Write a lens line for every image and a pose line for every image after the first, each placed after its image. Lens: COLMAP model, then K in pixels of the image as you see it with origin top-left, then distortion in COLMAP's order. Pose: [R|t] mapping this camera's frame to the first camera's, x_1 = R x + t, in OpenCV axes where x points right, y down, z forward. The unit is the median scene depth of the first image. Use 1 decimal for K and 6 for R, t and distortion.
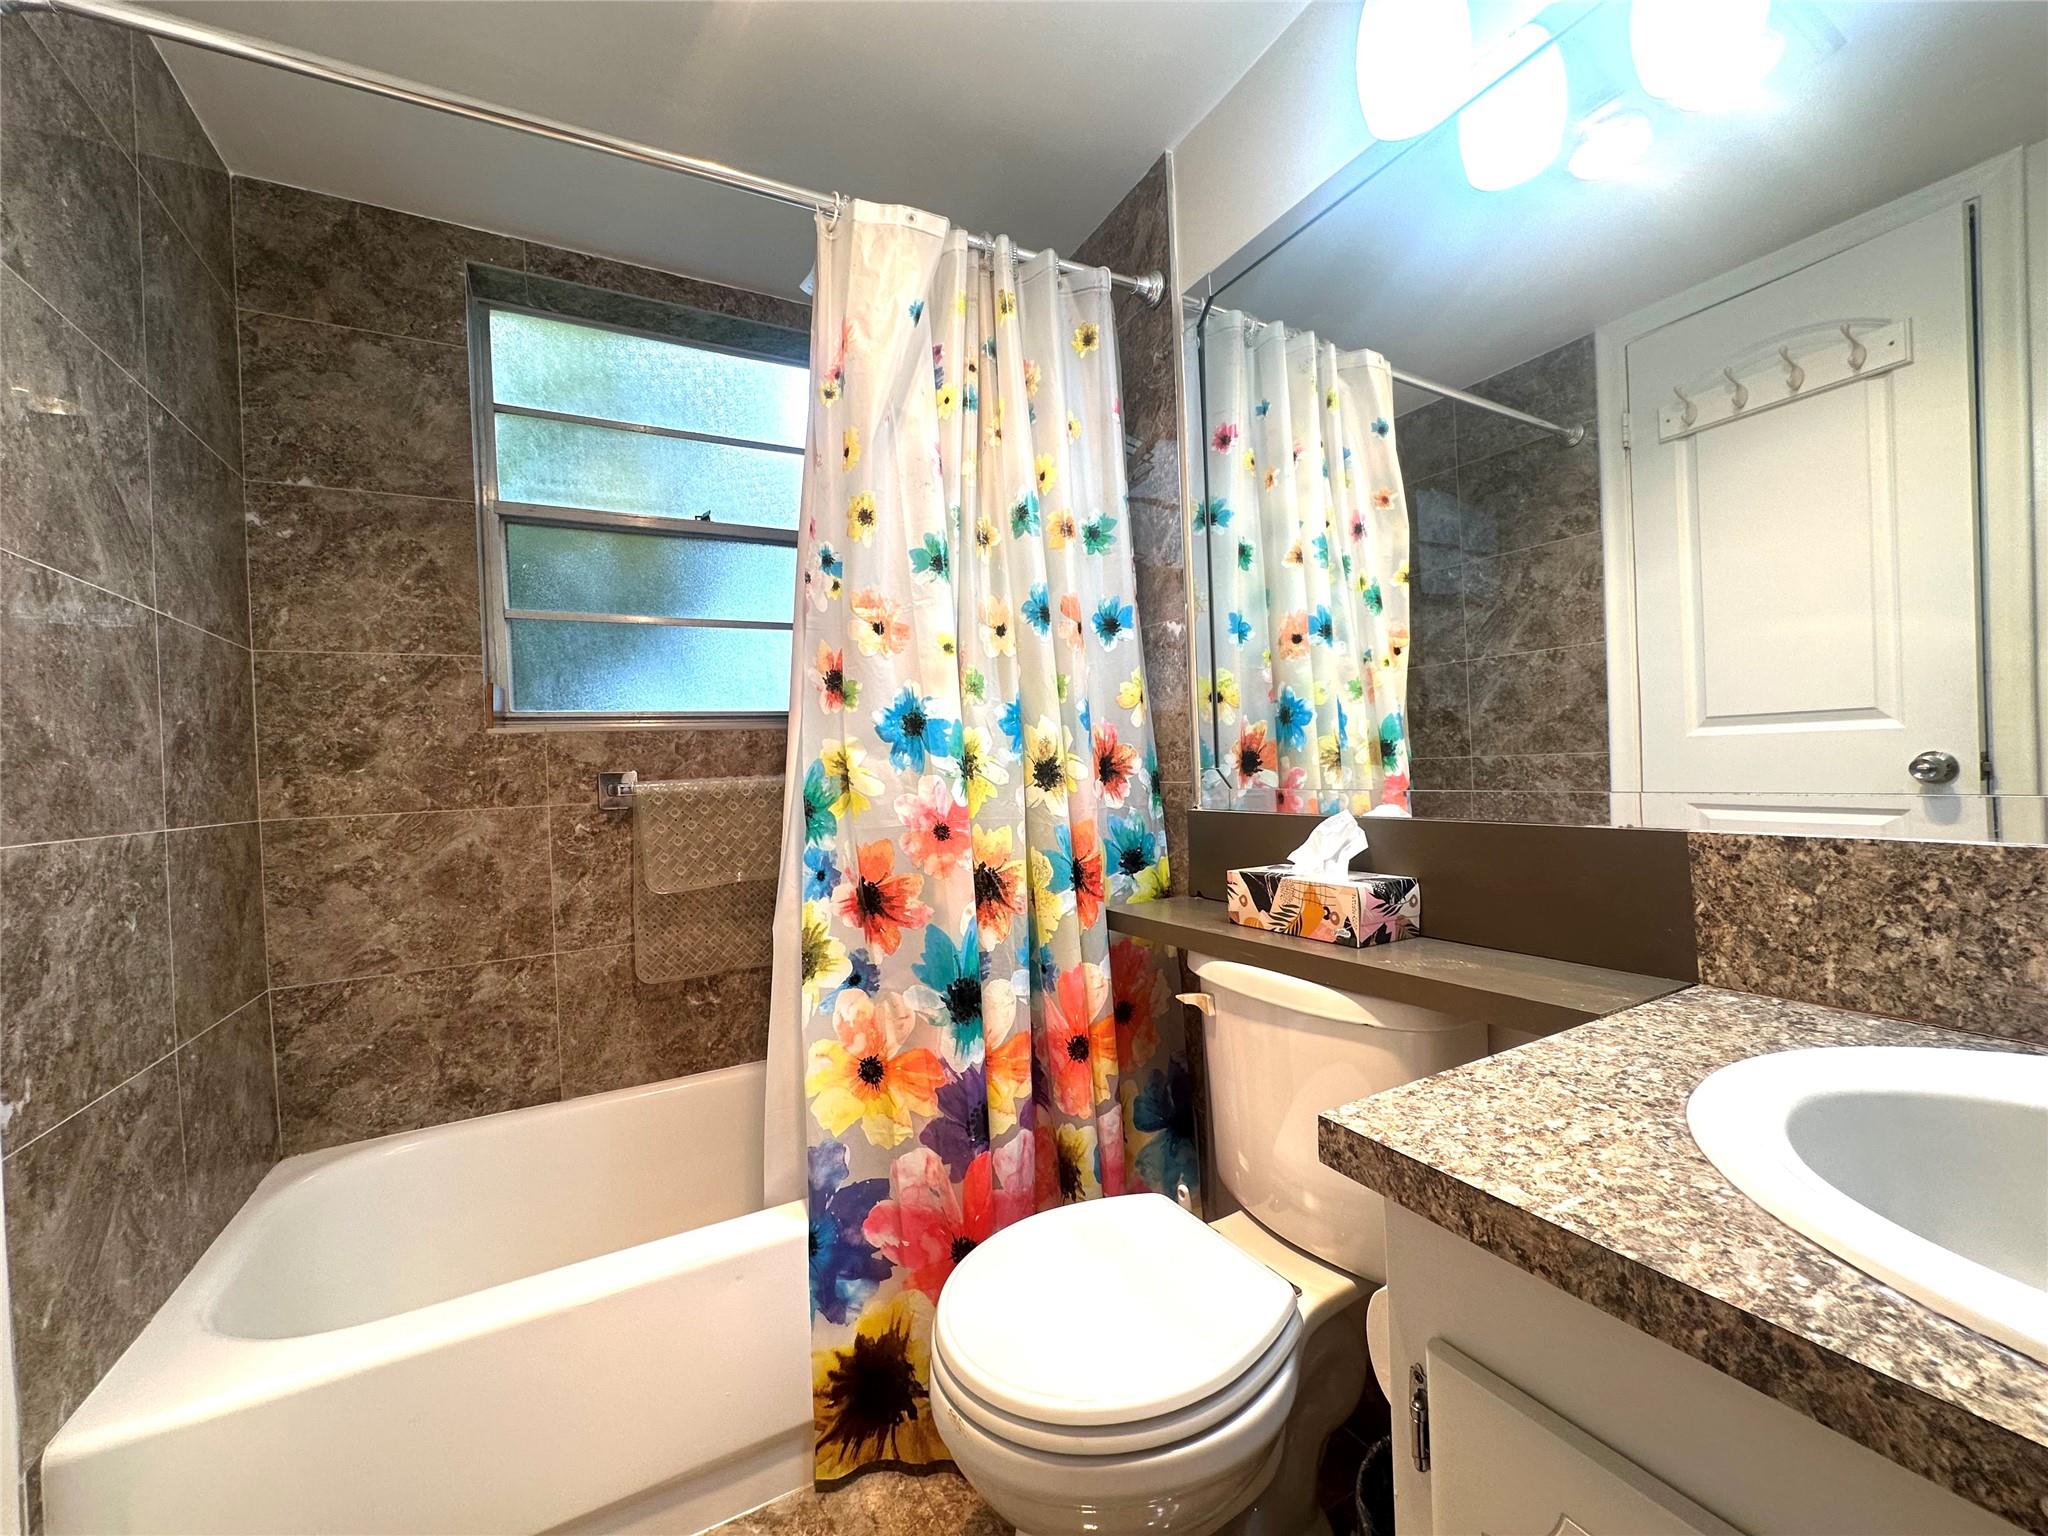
lens RADIAL K [[823.4, 0, 1024.0], [0, 823.4, 768.0], [0, 0, 1]] dist [-0.000819, -0.000044]
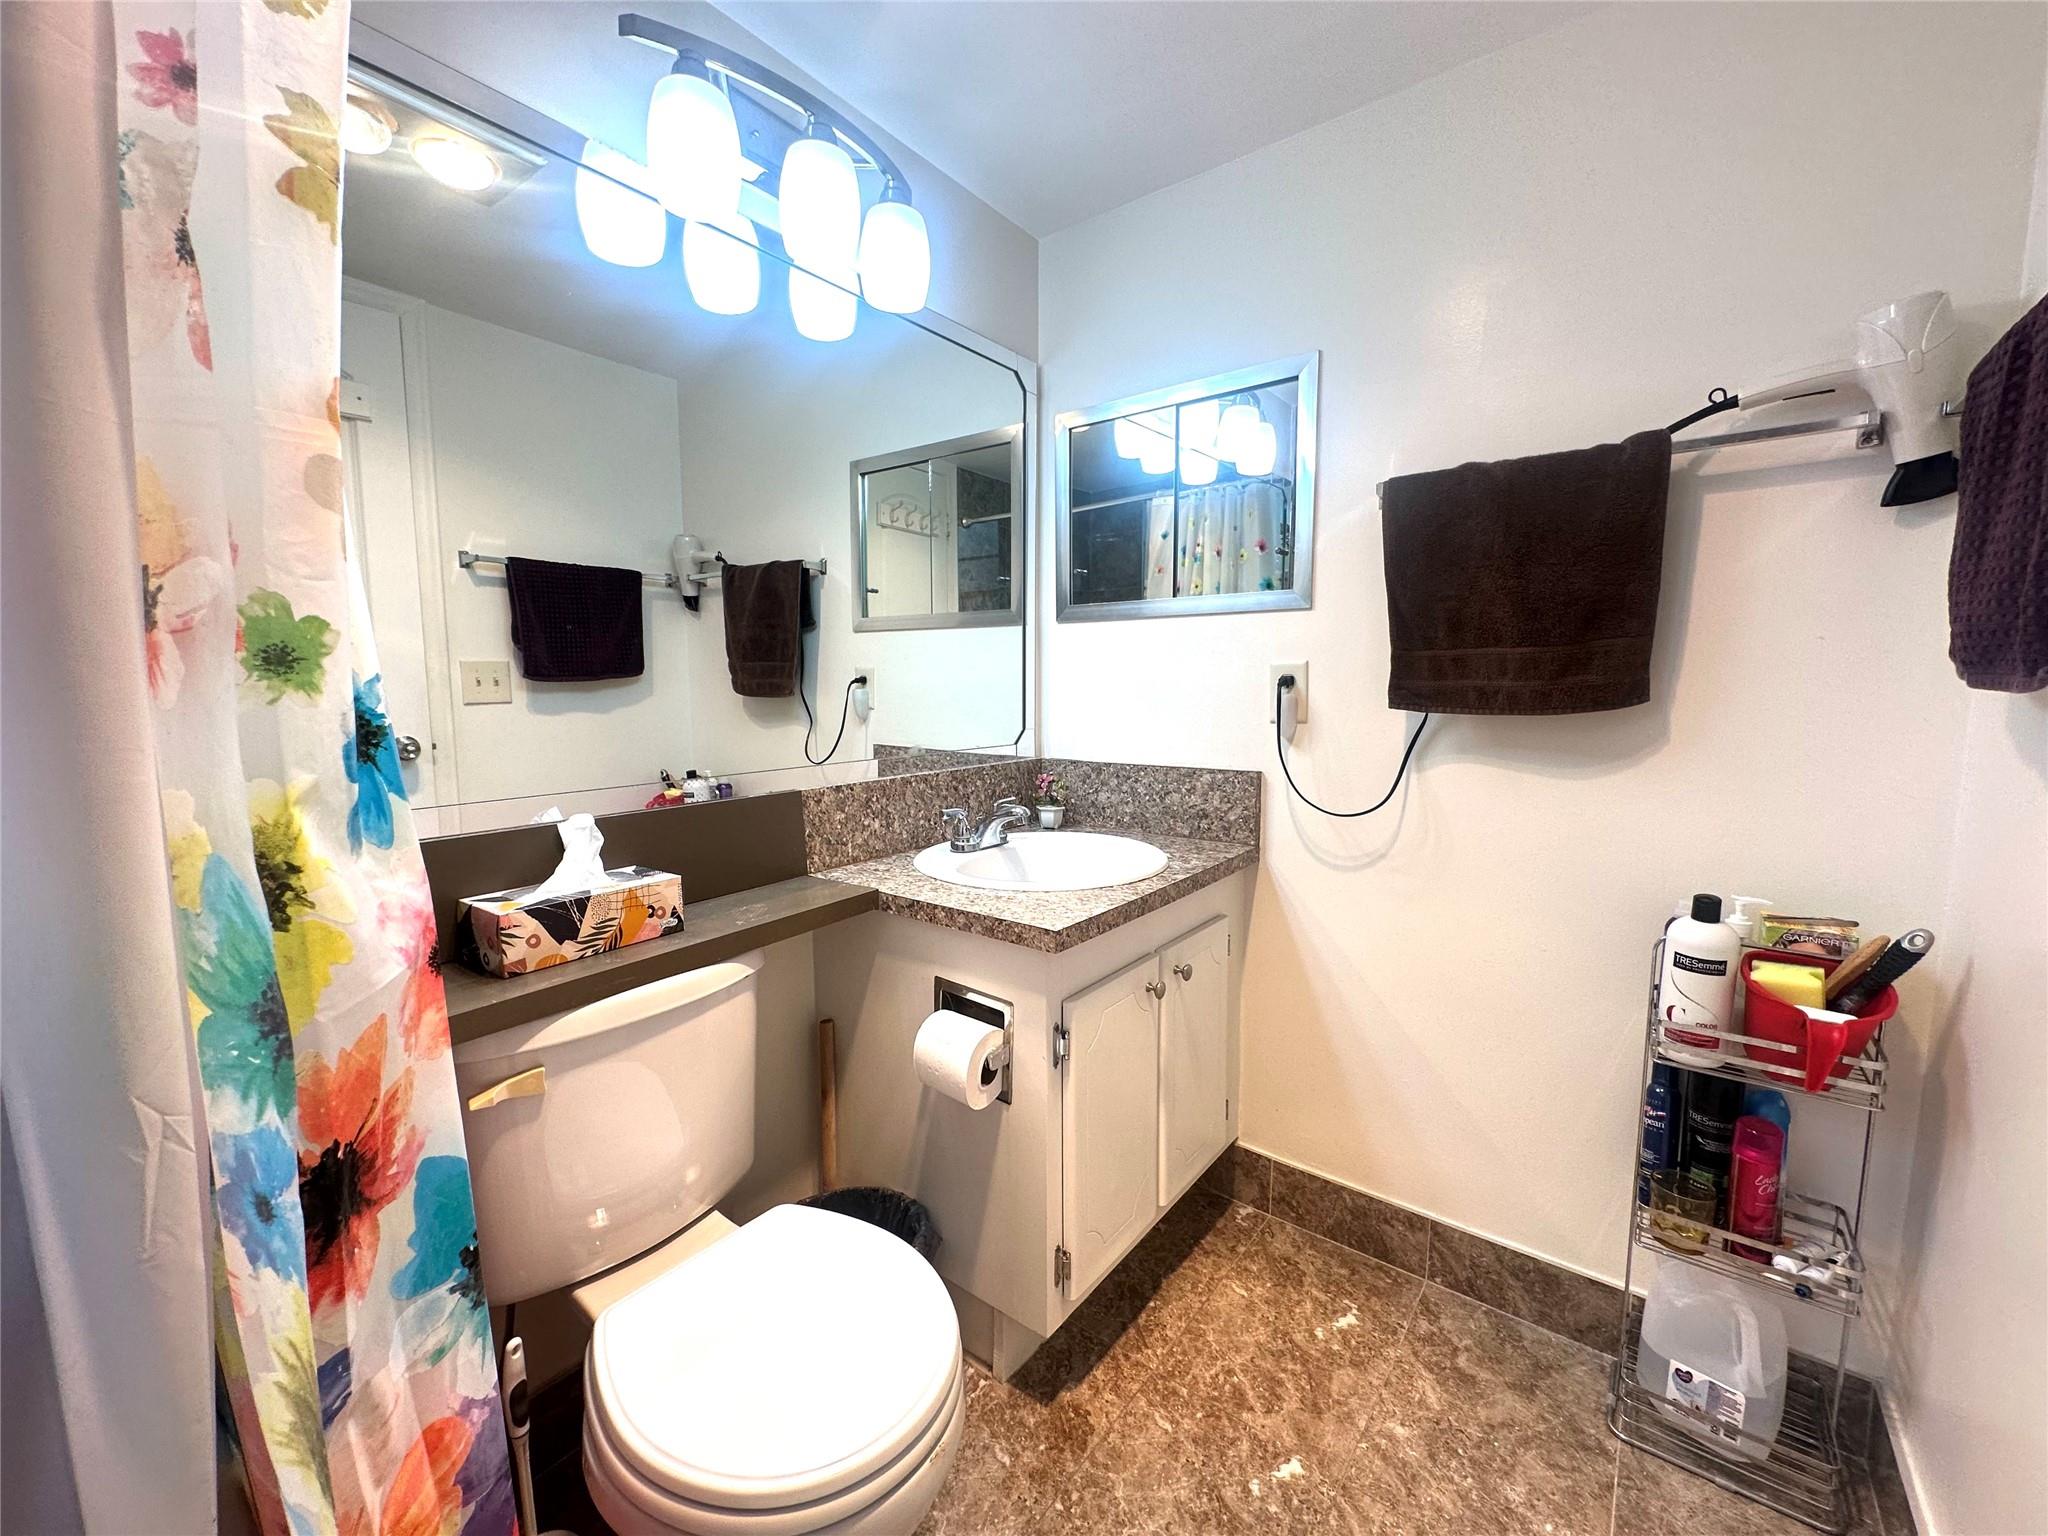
lens RADIAL K [[823.4, 0, 1024.0], [0, 823.4, 768.0], [0, 0, 1]] dist [-0.000819, -0.000044]
pose [[-0.396849, -0.060136, 0.915912, -0.887103], [0.024710, 0.996790, 0.076153, -0.082638], [-0.917551, 0.052854, -0.394089, 1.139623]]
